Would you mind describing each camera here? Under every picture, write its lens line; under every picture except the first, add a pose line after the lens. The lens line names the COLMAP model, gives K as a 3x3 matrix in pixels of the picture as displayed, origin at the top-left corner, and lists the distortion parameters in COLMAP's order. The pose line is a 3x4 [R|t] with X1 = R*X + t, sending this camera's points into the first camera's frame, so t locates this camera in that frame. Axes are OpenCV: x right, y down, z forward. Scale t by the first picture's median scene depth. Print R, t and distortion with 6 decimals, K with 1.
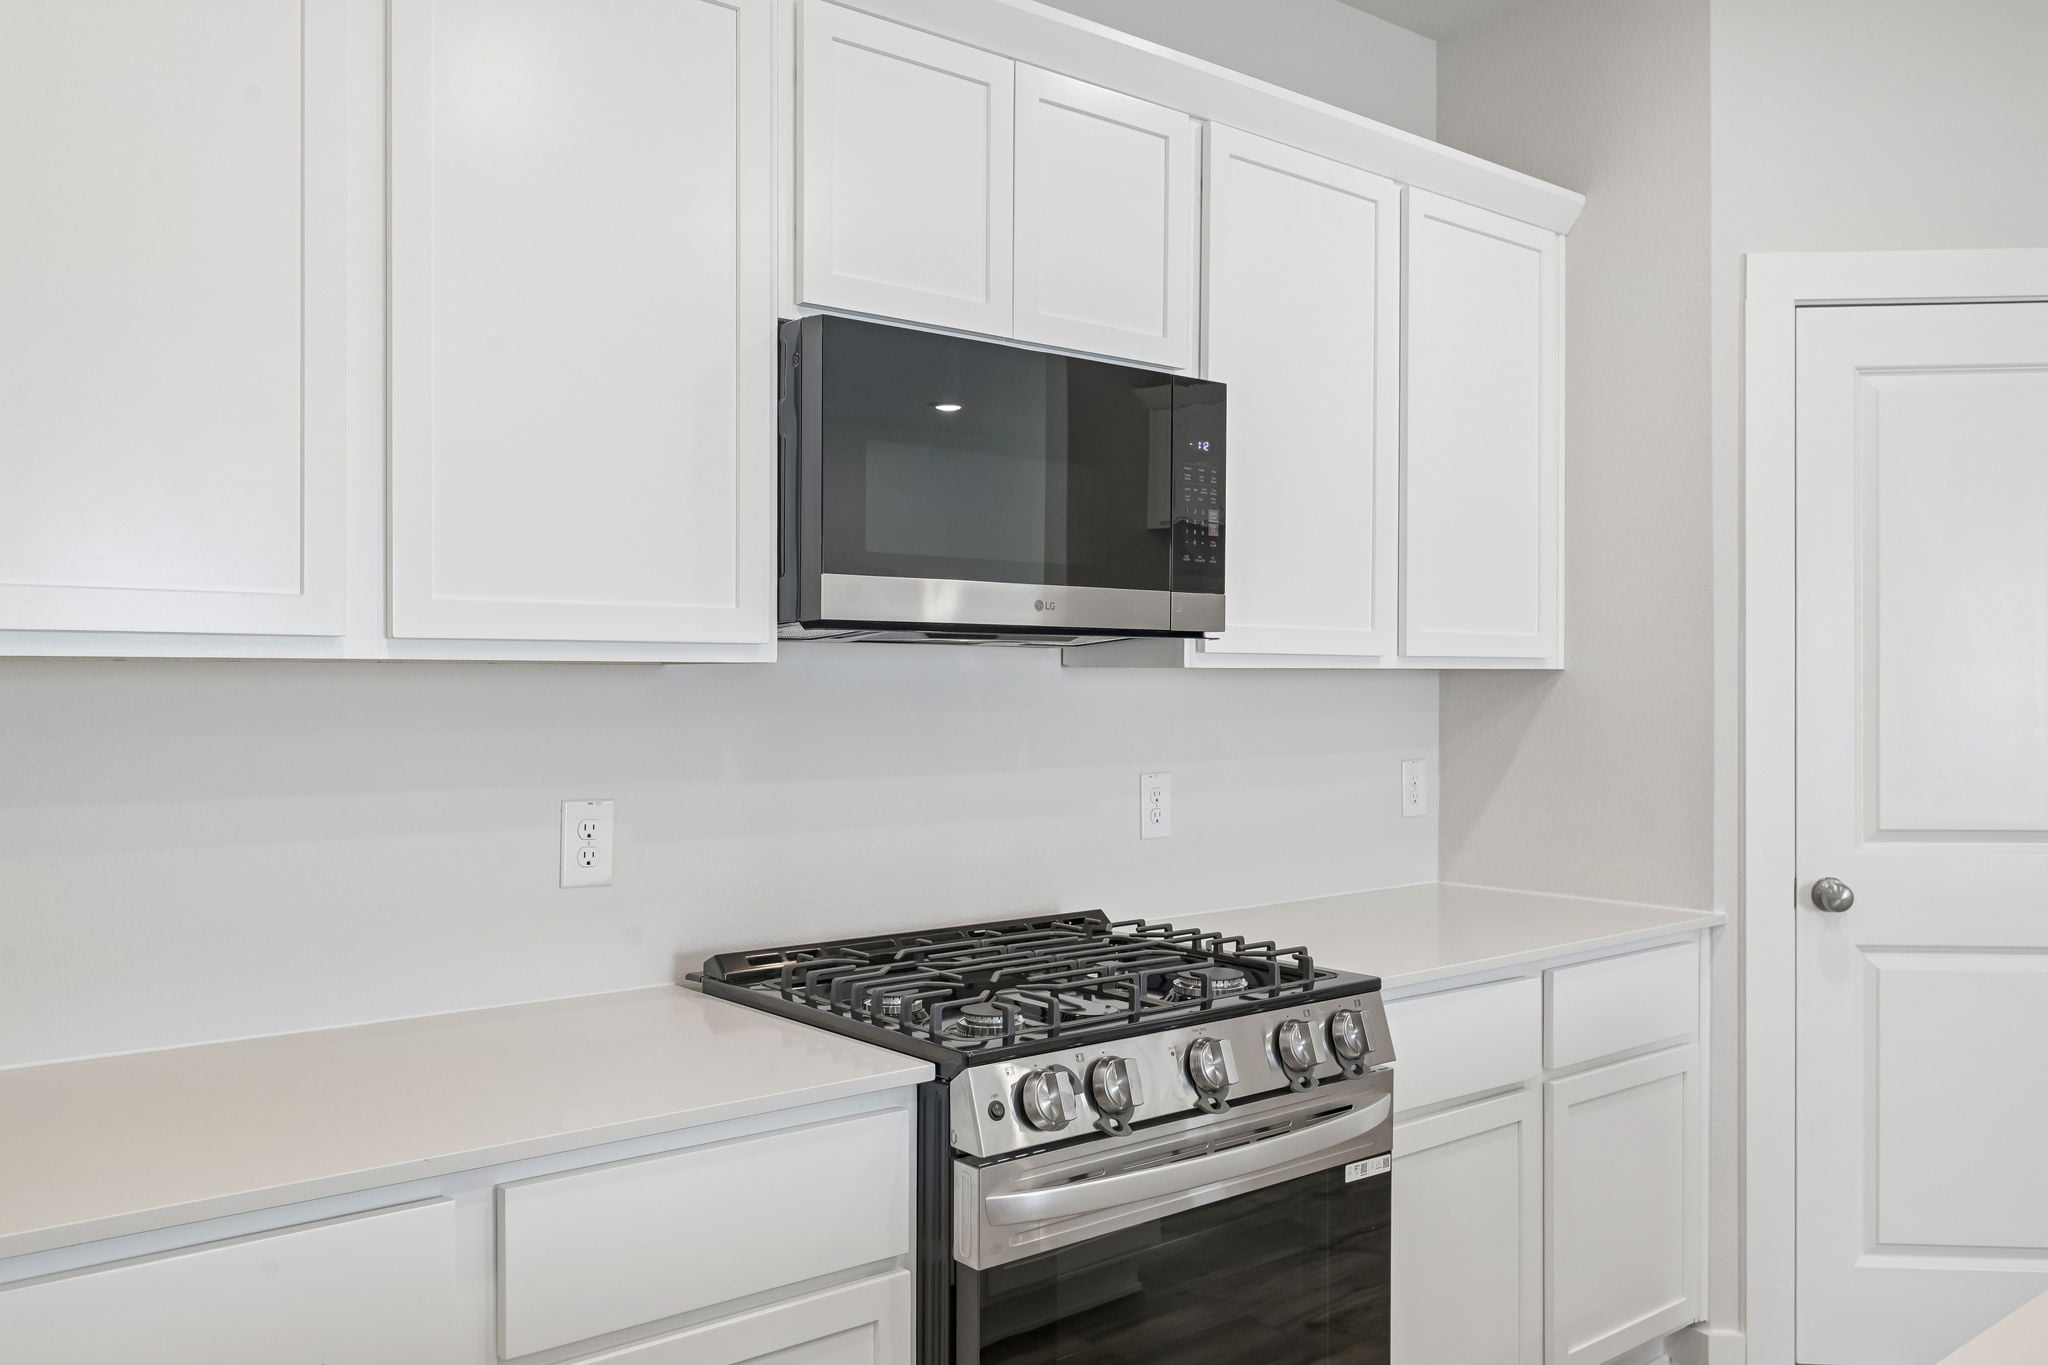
lens RADIAL K [[1620.9, 0, 1025.2], [0, 1620.9, 695.6], [0, 0, 1]] dist [-0.002870, -0.000153]
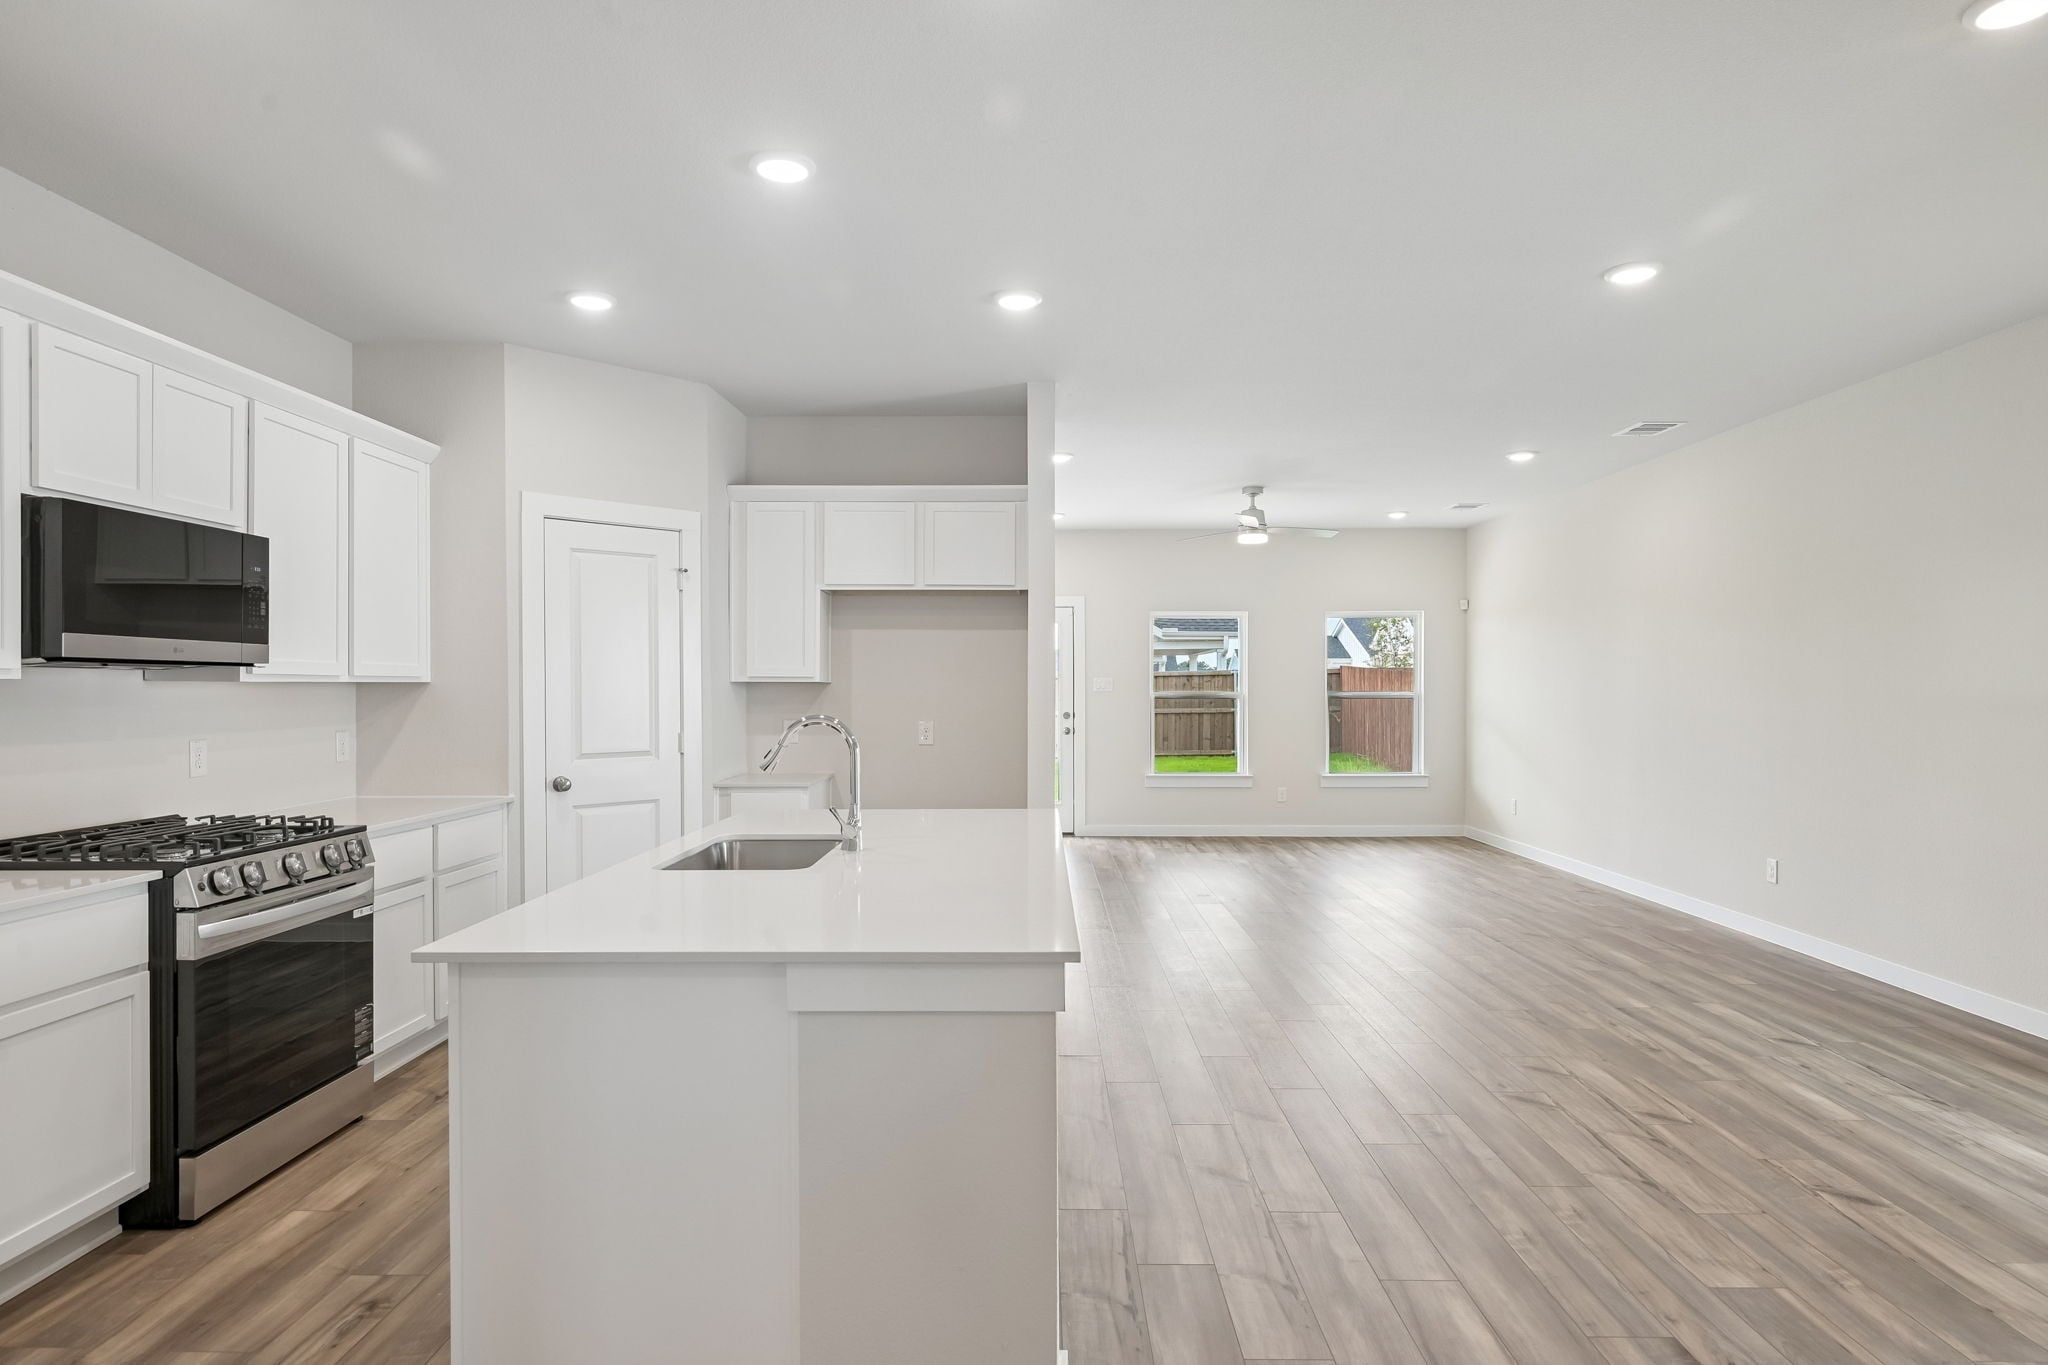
lens RADIAL K [[1143.3, 0, 1021.2], [0, 1143.3, 684.4], [0, 0, 1]] dist [0.003968, -0.001424]
pose [[0.652382, -0.000183, 0.757890, -0.337620], [0.010634, 0.999904, -0.008912, 0.008375], [-0.757815, 0.013873, 0.652322, -0.606416]]
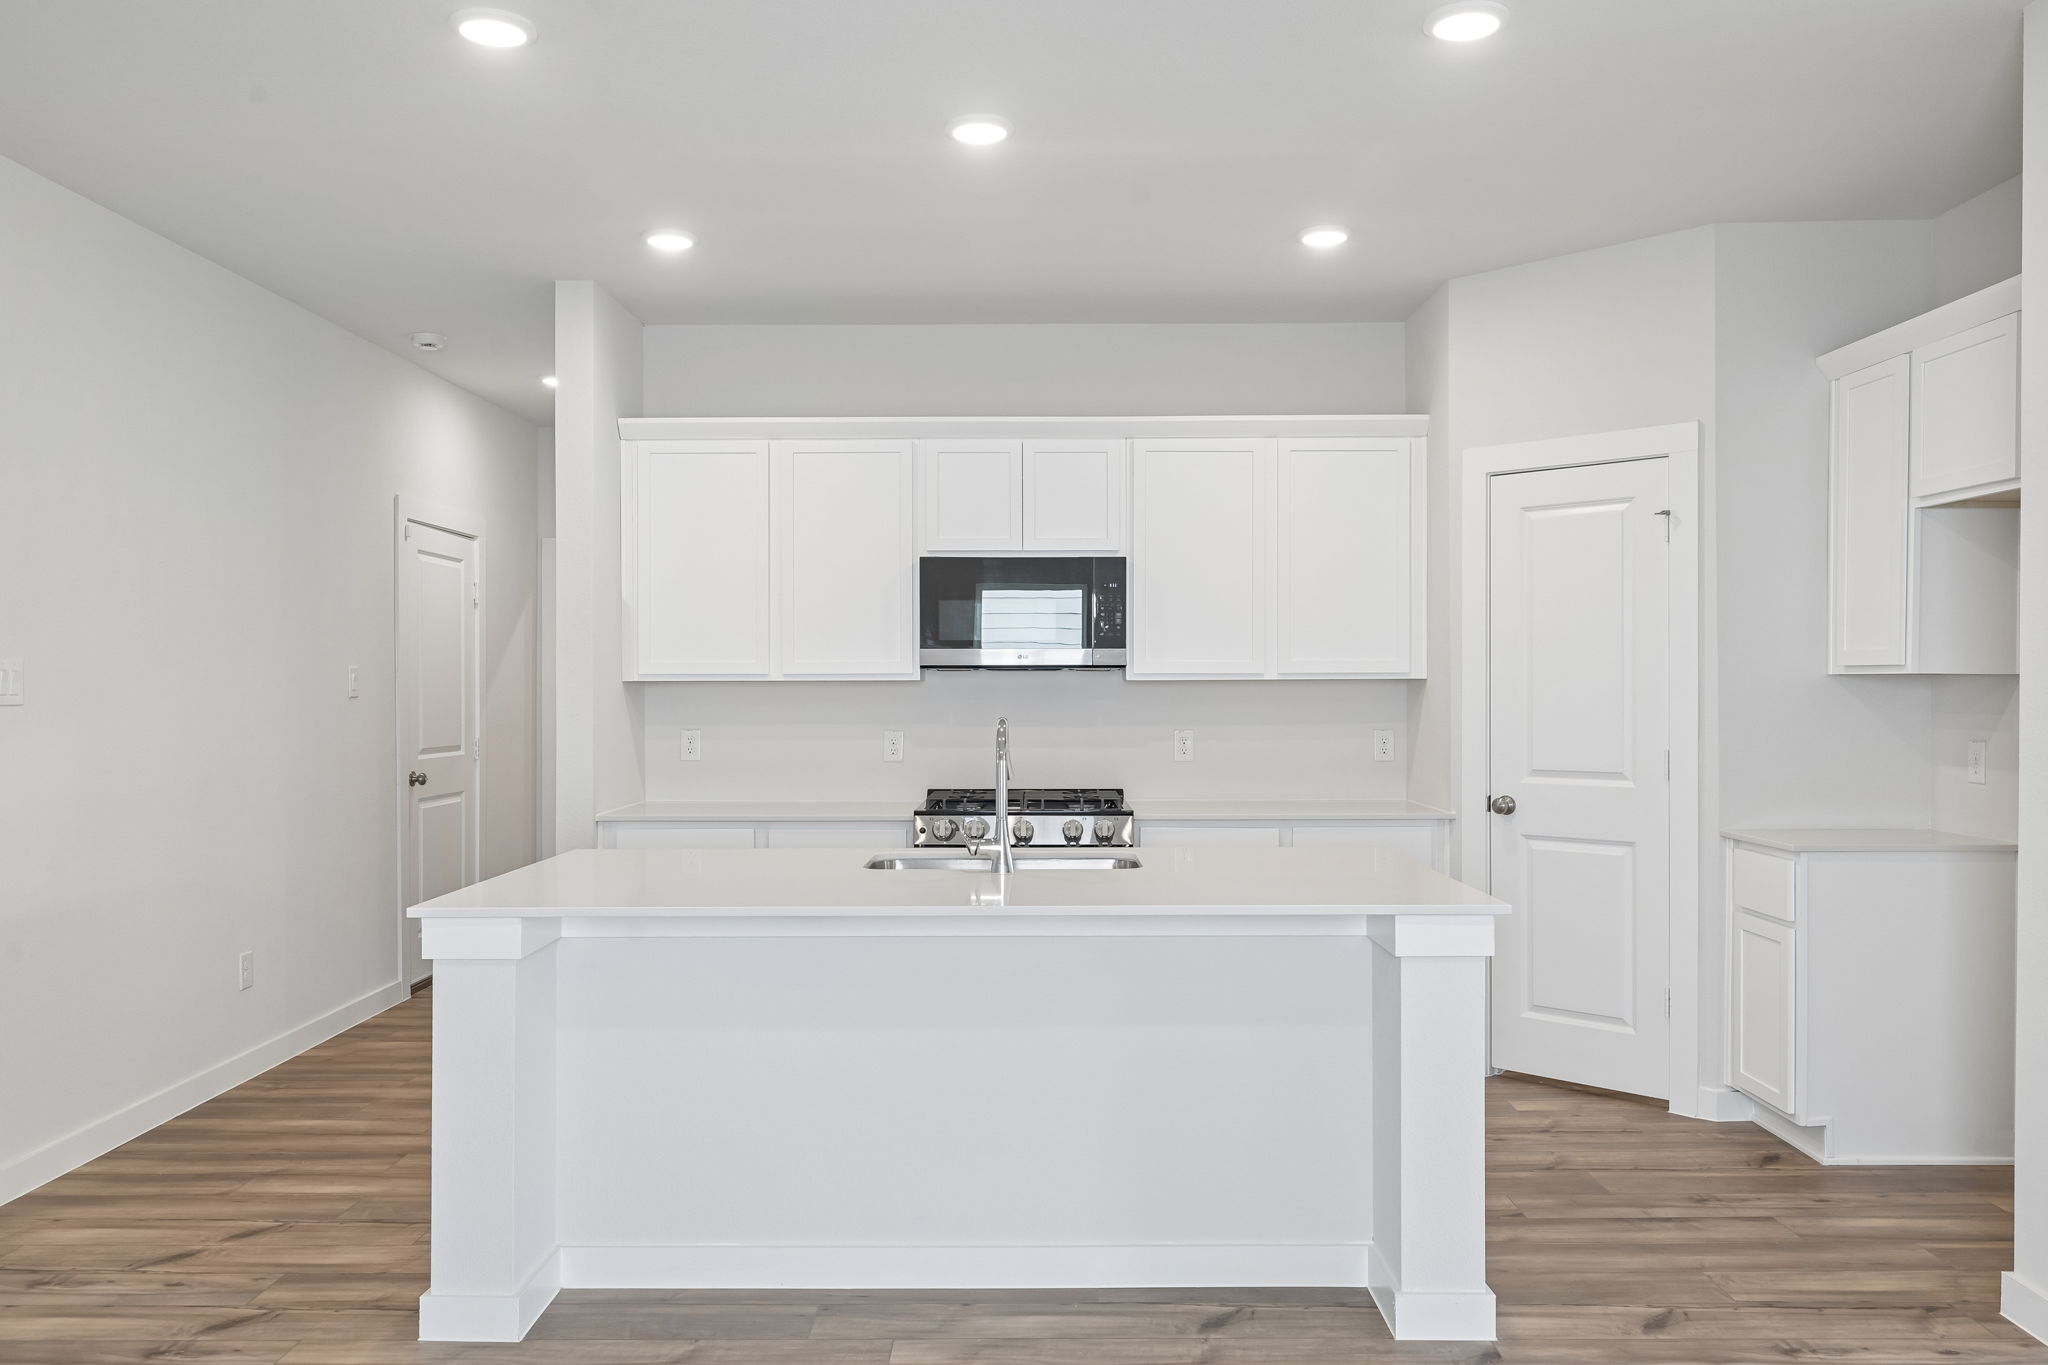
lens RADIAL K [[1549.6, 0, 1025.0], [0, 1549.6, 702.0], [0, 0, 1]] dist [-0.000287, -0.005512]
pose [[0.761382, 0.003838, -0.648292, 1.446200], [-0.002802, 0.999993, 0.002630, 0.008244], [0.648297, -0.000186, 0.761388, -0.770580]]
